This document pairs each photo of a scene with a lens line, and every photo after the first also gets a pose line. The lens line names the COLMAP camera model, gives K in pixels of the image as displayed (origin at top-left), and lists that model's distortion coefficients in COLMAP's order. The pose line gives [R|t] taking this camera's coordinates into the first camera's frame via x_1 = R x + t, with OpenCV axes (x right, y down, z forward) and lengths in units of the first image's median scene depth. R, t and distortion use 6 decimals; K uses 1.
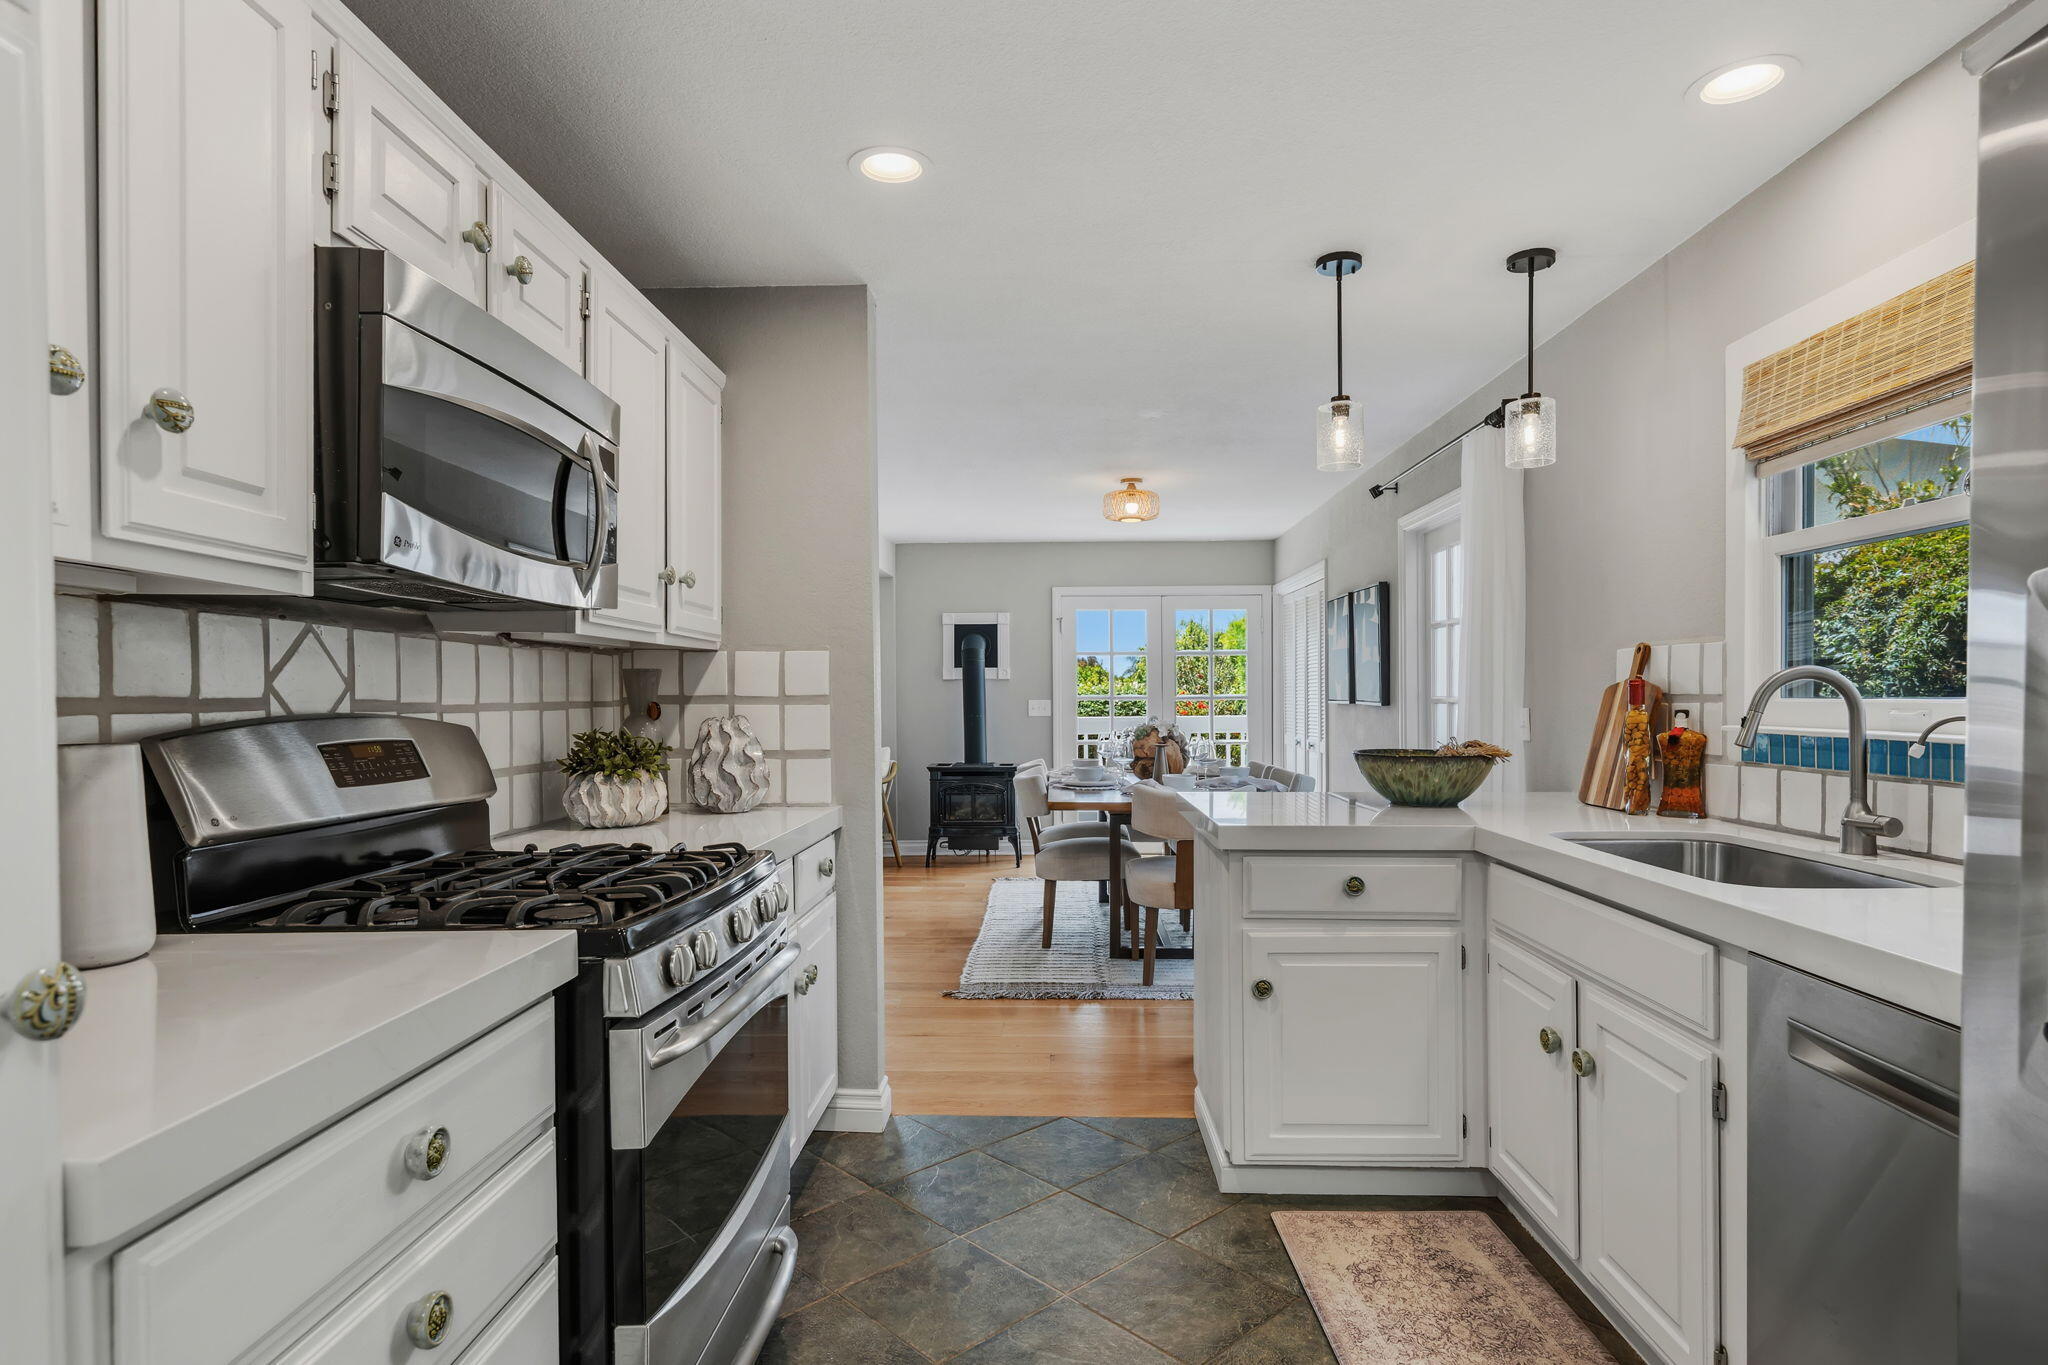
lens RADIAL K [[1098.0, 0, 1023.6], [0, 1098.0, 701.7], [0, 0, 1]] dist [0.005270, 0.000535]
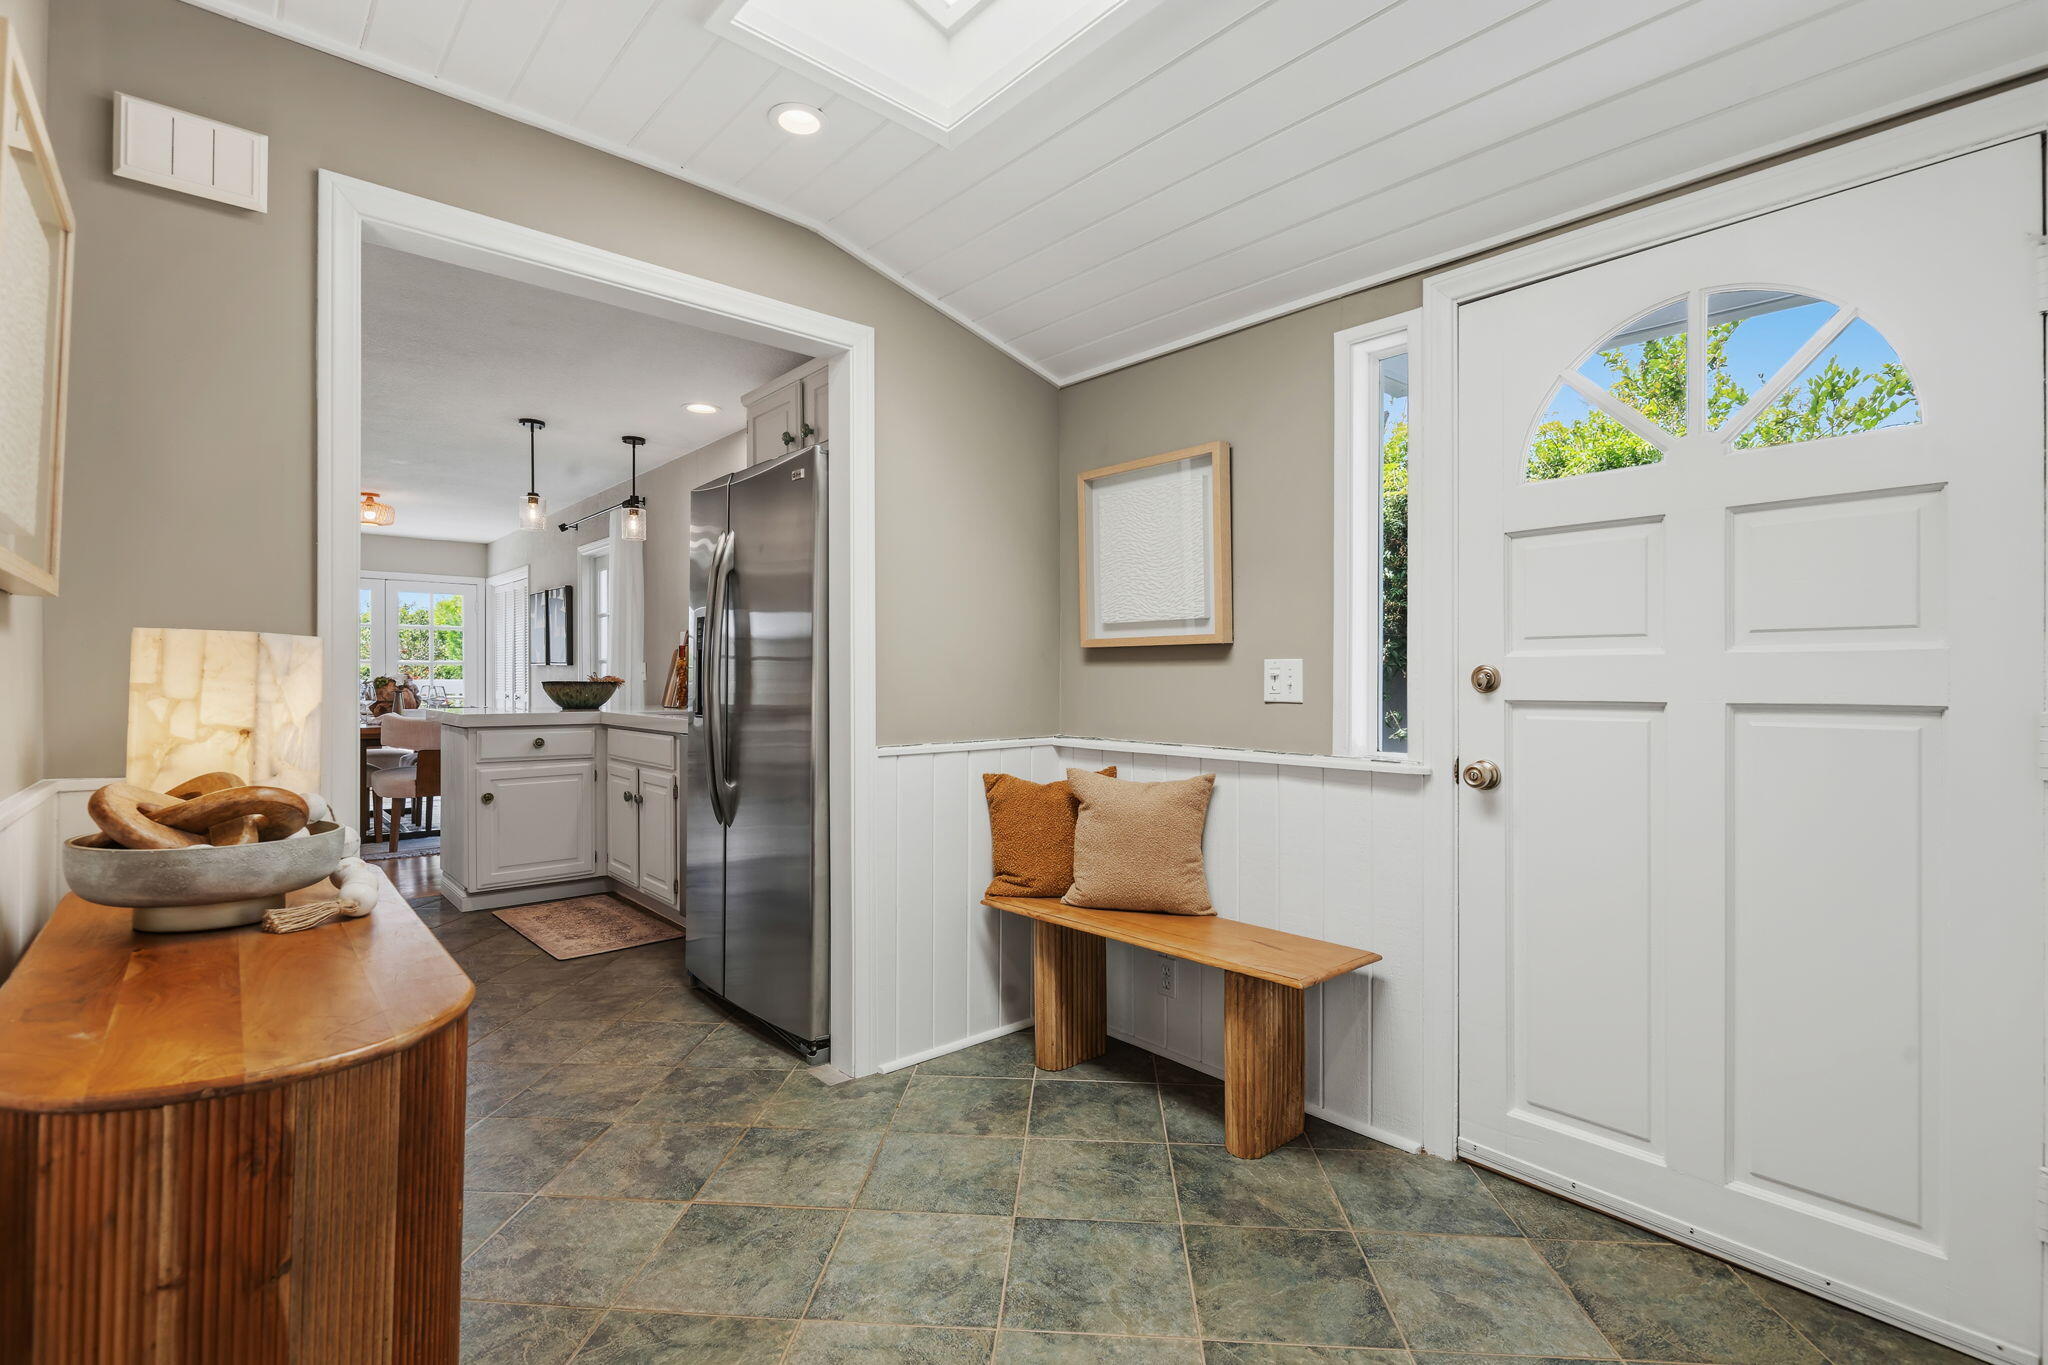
lens RADIAL K [[955.0, 0, 1037.3], [0, 955.0, 684.9], [0, 0, 1]] dist [-0.002375, -0.003380]
pose [[0.729753, 0.000550, 0.683711, -0.130352], [-0.002654, 0.999994, 0.002029, 0.031783], [-0.683706, -0.003295, 0.729750, -0.513911]]
